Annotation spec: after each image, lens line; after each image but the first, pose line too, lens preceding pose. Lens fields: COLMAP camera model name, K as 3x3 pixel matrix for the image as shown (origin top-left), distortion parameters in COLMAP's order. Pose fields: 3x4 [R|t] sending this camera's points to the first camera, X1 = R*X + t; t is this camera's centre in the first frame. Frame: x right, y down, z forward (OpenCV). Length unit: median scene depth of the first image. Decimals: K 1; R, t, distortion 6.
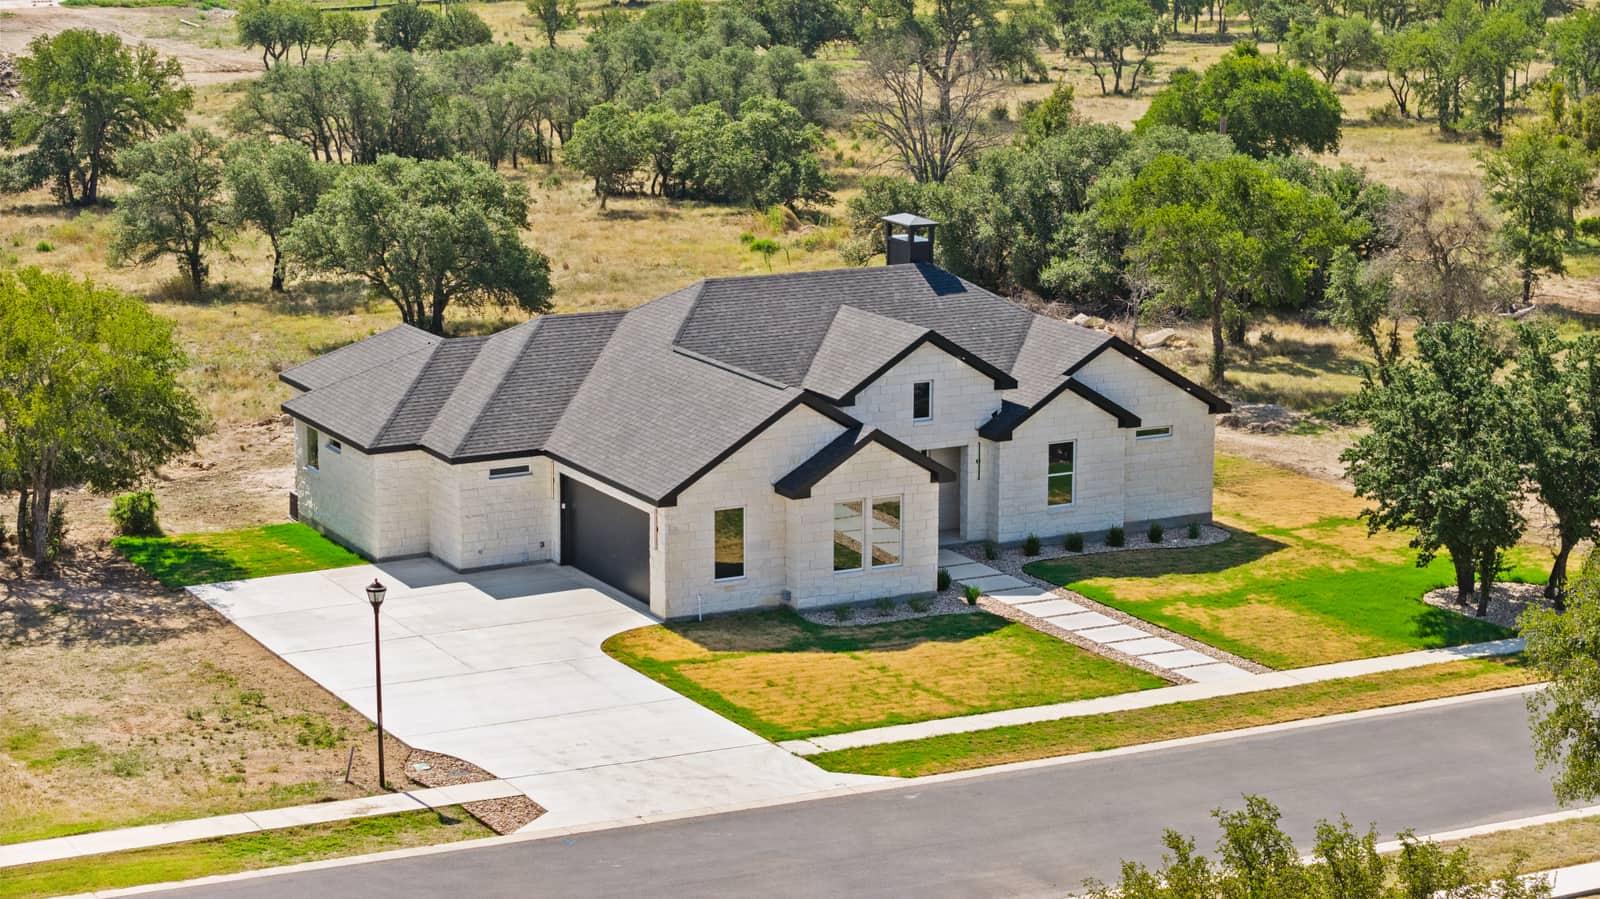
lens RADIAL K [[2784.7, 0, 800.0], [0, 2784.7, 449.5], [0, 0, 1]] dist [-0.011099, -0.009380]
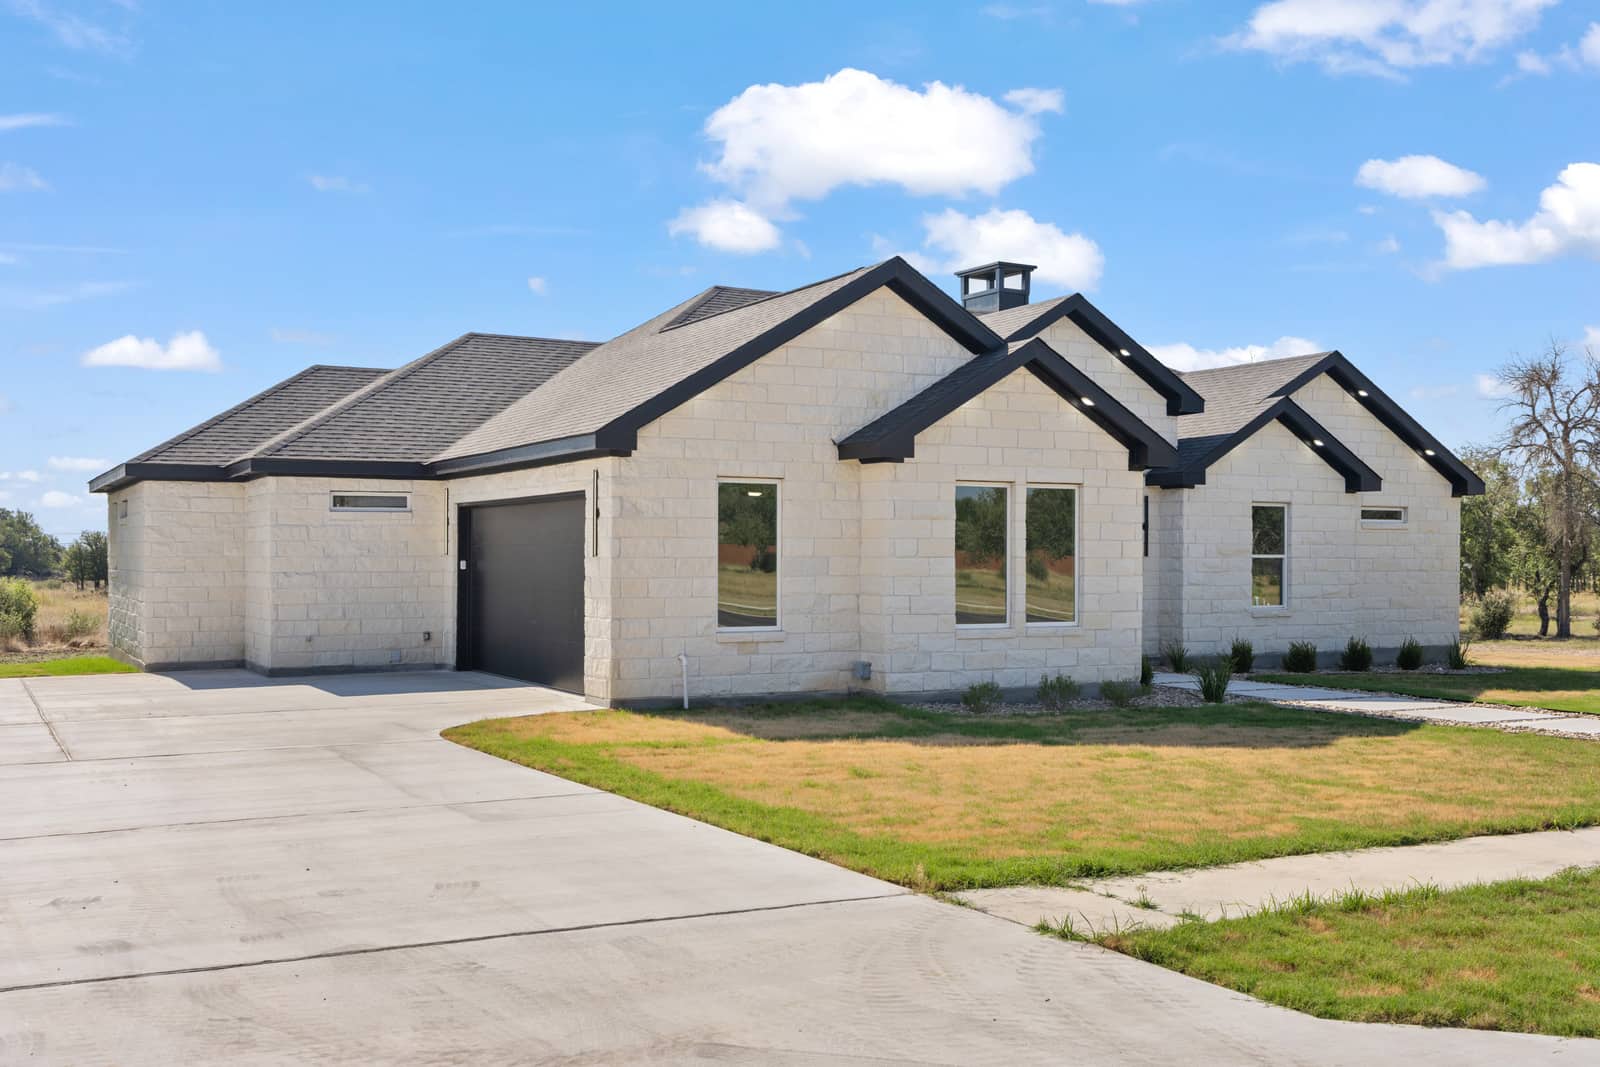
lens RADIAL K [[1518.3, 0, 798.0], [0, 1518.3, 534.1], [0, 0, 1]] dist [0.003530, 0.008864]
pose [[0.999983, -0.001558, 0.005637, -0.017649], [0.002717, 0.977300, -0.211844, 0.085244], [-0.005179, 0.211856, 0.977287, 0.722778]]
